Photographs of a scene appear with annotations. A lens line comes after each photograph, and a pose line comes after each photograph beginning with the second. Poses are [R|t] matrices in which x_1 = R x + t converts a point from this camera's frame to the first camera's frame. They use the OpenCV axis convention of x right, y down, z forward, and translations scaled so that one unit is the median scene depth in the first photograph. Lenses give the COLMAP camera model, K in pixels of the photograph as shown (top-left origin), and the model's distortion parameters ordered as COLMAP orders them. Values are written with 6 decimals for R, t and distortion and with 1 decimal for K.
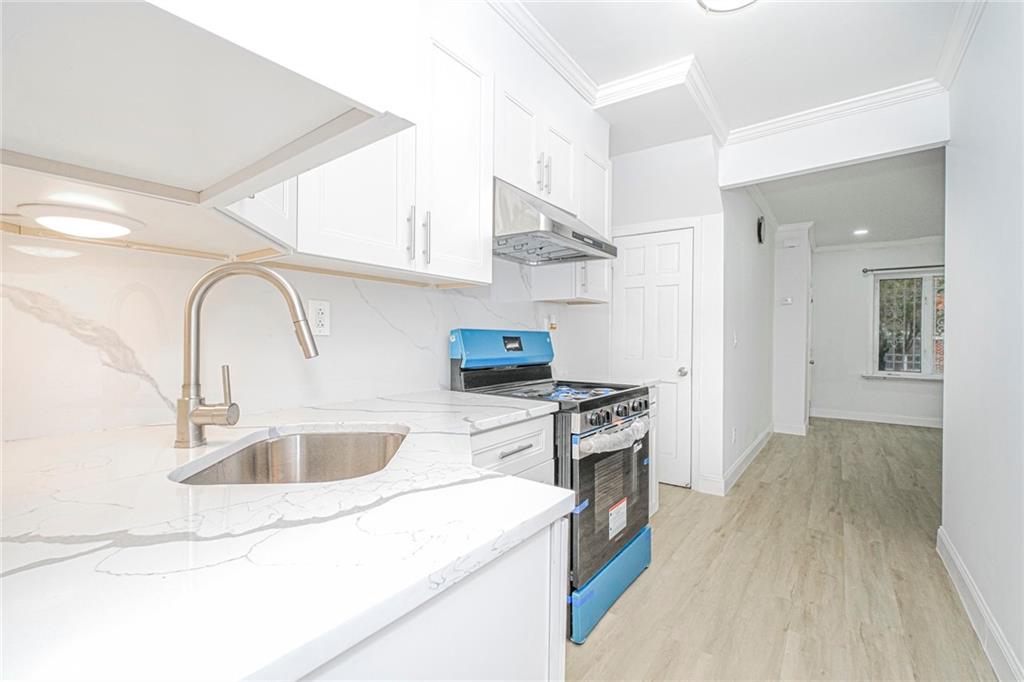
lens RADIAL K [[440.3, 0, 519.1], [0, 440.3, 341.1], [0, 0, 1]] dist [0.002321, -0.001985]
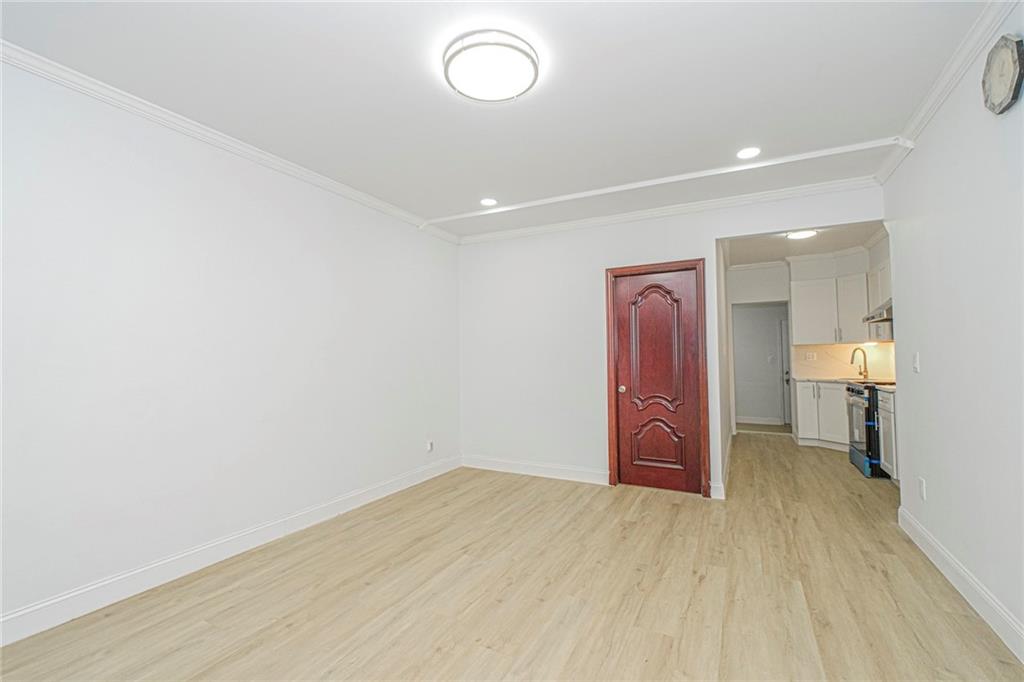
lens RADIAL K [[440.3, 0, 515.2], [0, 440.3, 333.7], [0, 0, 1]] dist [0.002321, -0.001985]
pose [[-0.988440, -0.008052, -0.151397, 0.831870], [0.000486, 0.998416, -0.056269, -0.007095], [0.151610, -0.055692, -0.986870, 1.062641]]
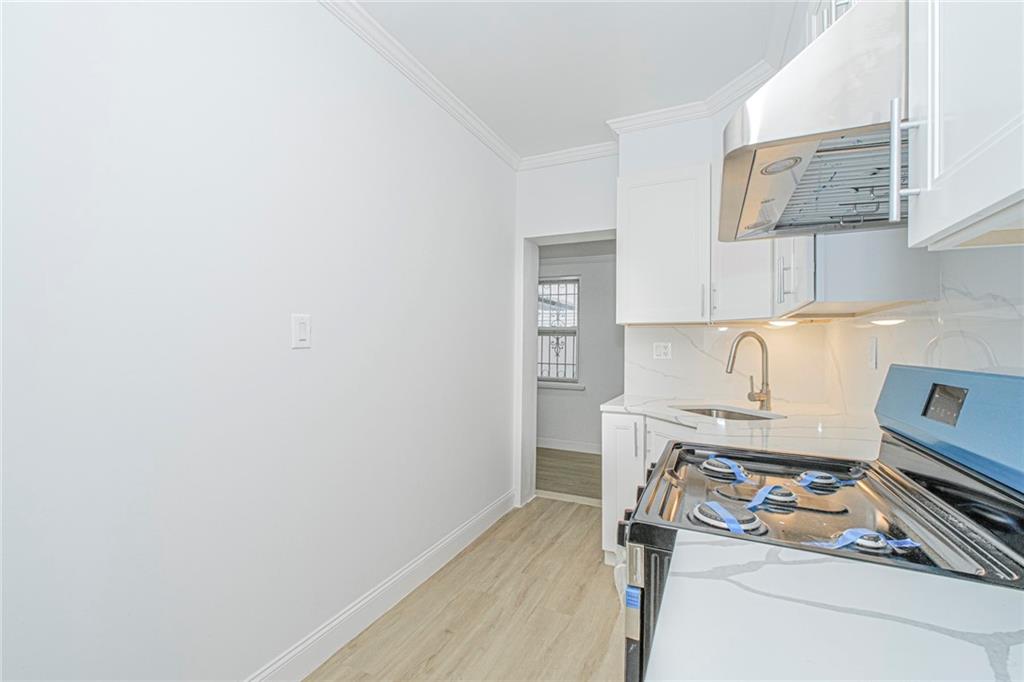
lens RADIAL K [[440.3, 0, 508.4], [0, 440.3, 342.4], [0, 0, 1]] dist [0.002321, -0.001985]
pose [[-0.980253, -0.023341, -0.196364, 0.180392], [-0.022958, 0.999727, -0.004230, -0.015393], [0.196409, 0.000362, -0.980522, 0.520501]]
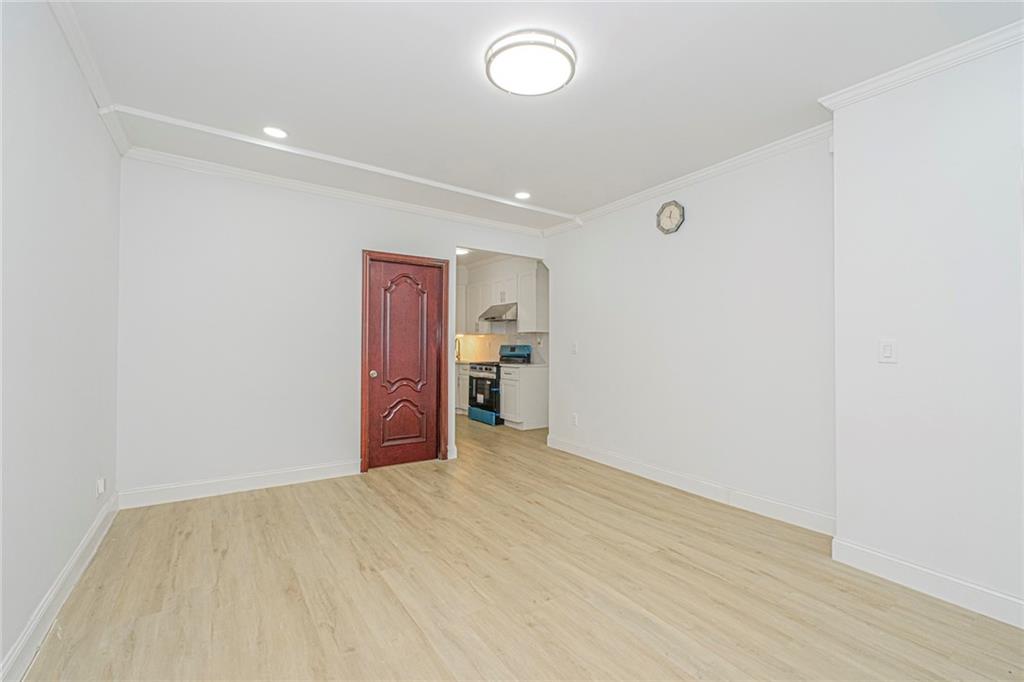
lens RADIAL K [[440.3, 0, 512.8], [0, 440.3, 332.3], [0, 0, 1]] dist [0.002321, -0.001985]
pose [[-0.335115, -0.038132, -0.941405, 1.168715], [-0.010470, 0.999270, -0.036749, -0.000507], [0.942119, -0.002459, -0.335270, 0.814734]]
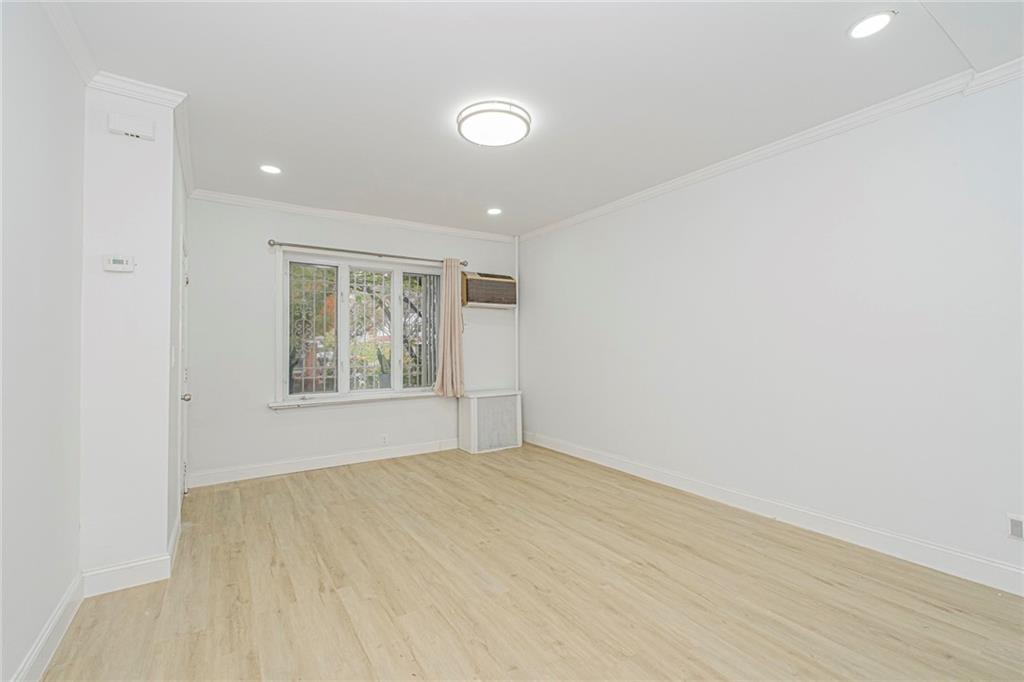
lens RADIAL K [[440.3, 0, 512.1], [0, 440.3, 339.2], [0, 0, 1]] dist [0.002321, -0.001985]
pose [[0.351218, -0.001840, 0.936292, 0.348592], [0.010981, 0.999937, -0.002155, -0.015620], [-0.936229, 0.011038, 0.351216, 0.509277]]
